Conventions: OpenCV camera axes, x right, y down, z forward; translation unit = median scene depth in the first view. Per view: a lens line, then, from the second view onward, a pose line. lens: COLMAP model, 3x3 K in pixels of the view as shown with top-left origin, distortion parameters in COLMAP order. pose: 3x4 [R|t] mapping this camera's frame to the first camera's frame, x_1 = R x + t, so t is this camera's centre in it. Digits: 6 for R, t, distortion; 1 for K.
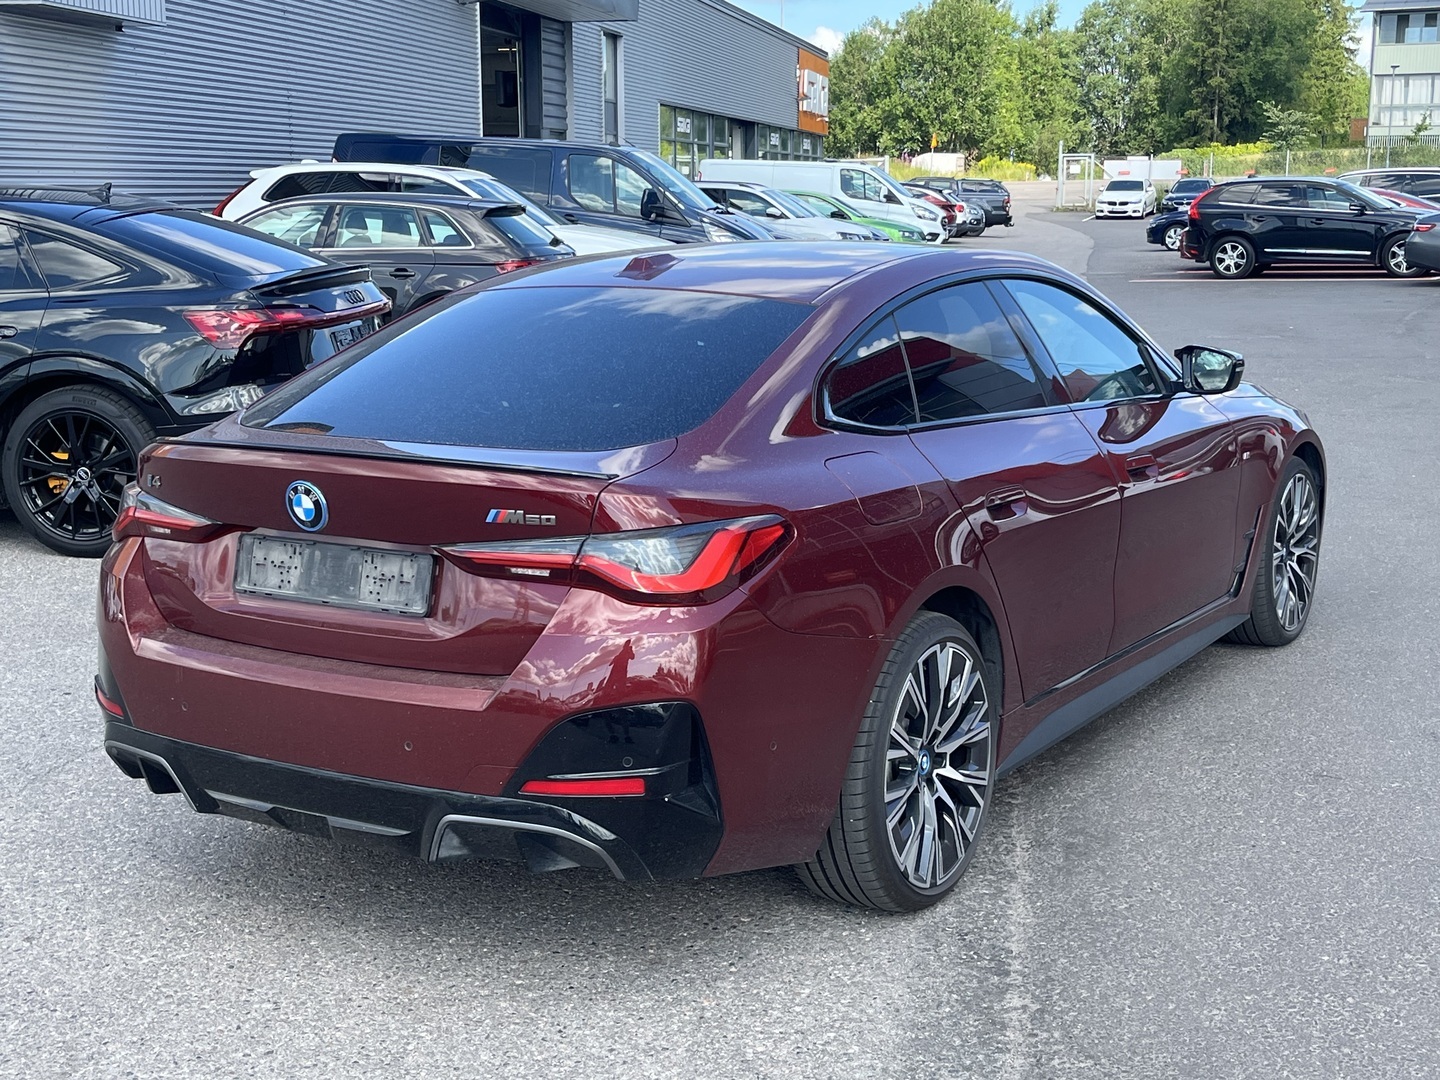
lens RADIAL K [[1844.0, 0, 721.5], [0, 1844.0, 541.2], [0, 0, 1]] dist [0.051020, 0.000000]
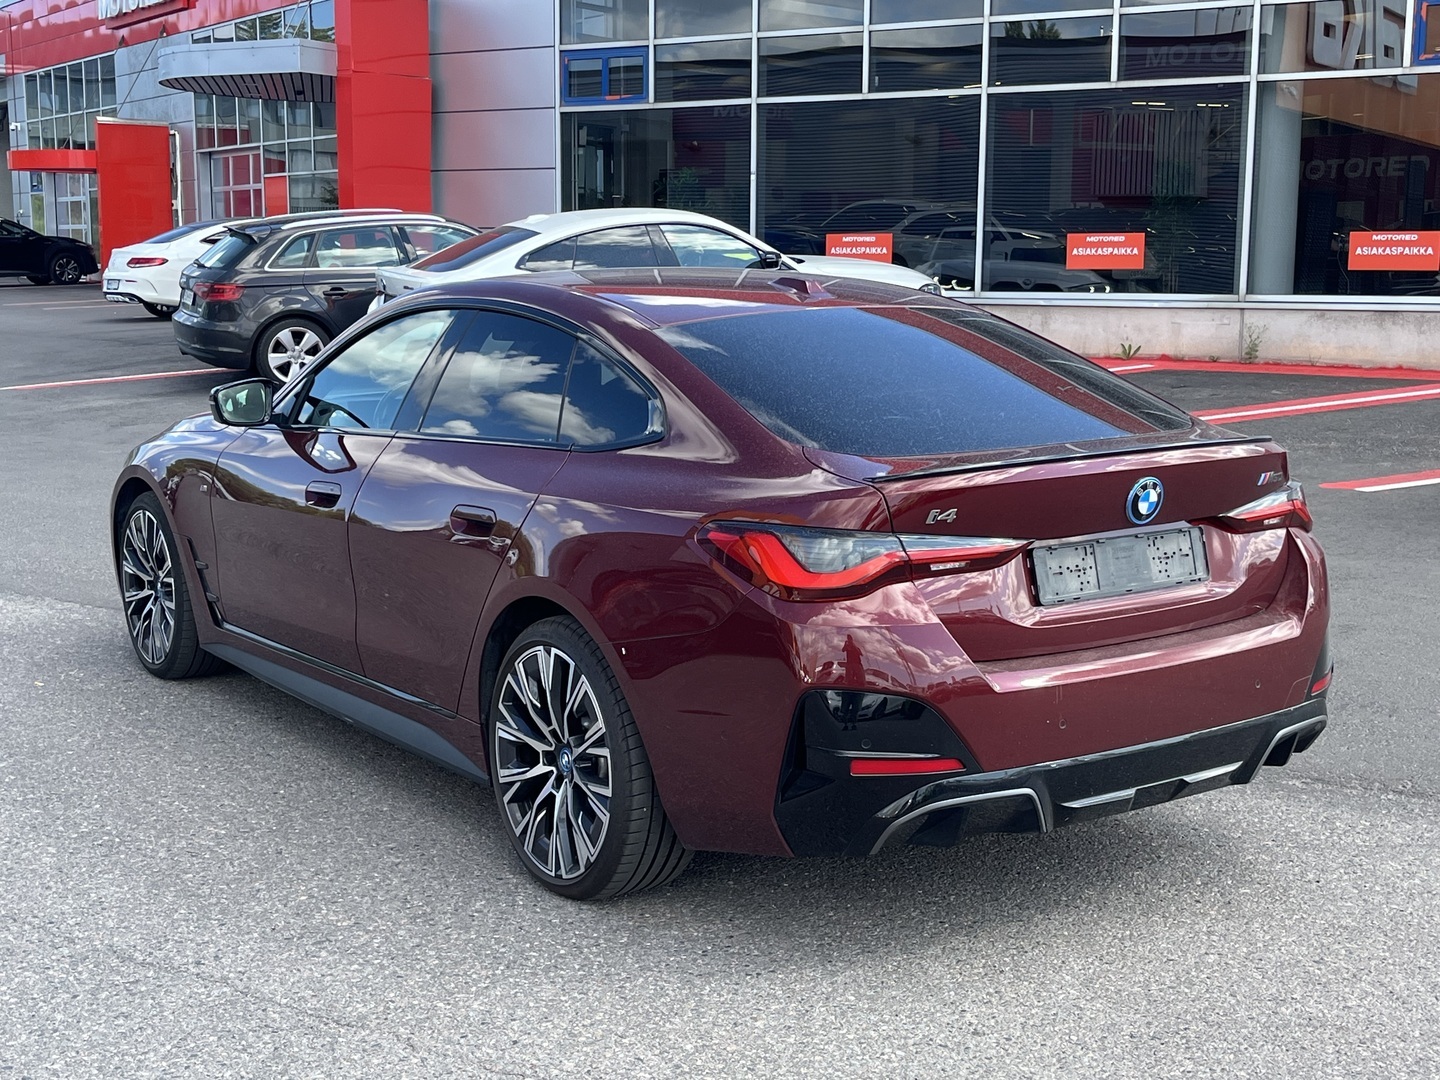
lens RADIAL K [[1888.1, 0, 724.9], [0, 1888.1, 537.5], [0, 0, 1]] dist [0.038226, 0.000000]
pose [[0.412154, -0.137093, 0.900741, -0.112491], [0.167365, 0.983184, 0.073059, -0.010161], [-0.895611, 0.120641, 0.428168, 0.063492]]
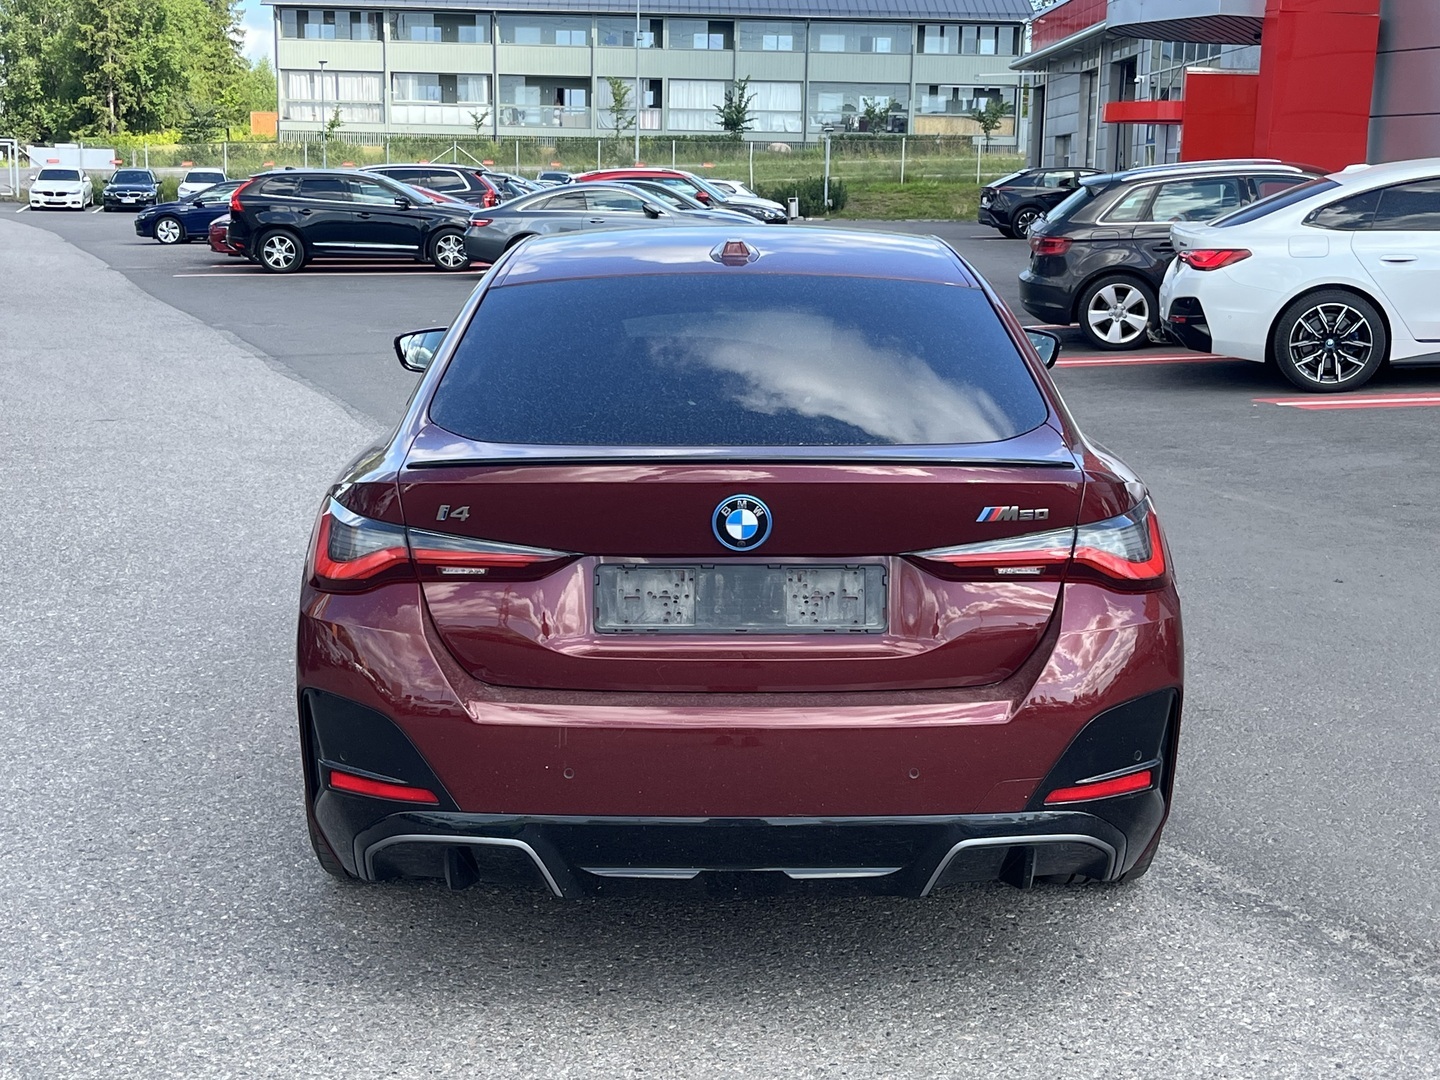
lens RADIAL K [[1926.9, 0, 724.5], [0, 1926.9, 540.4], [0, 0, 1]] dist [0.034468, 0.000000]
pose [[0.855070, -0.081806, 0.512018, -0.059417], [0.083866, 0.996294, 0.019123, -0.002440], [-0.511684, 0.026590, 0.858762, 0.018550]]
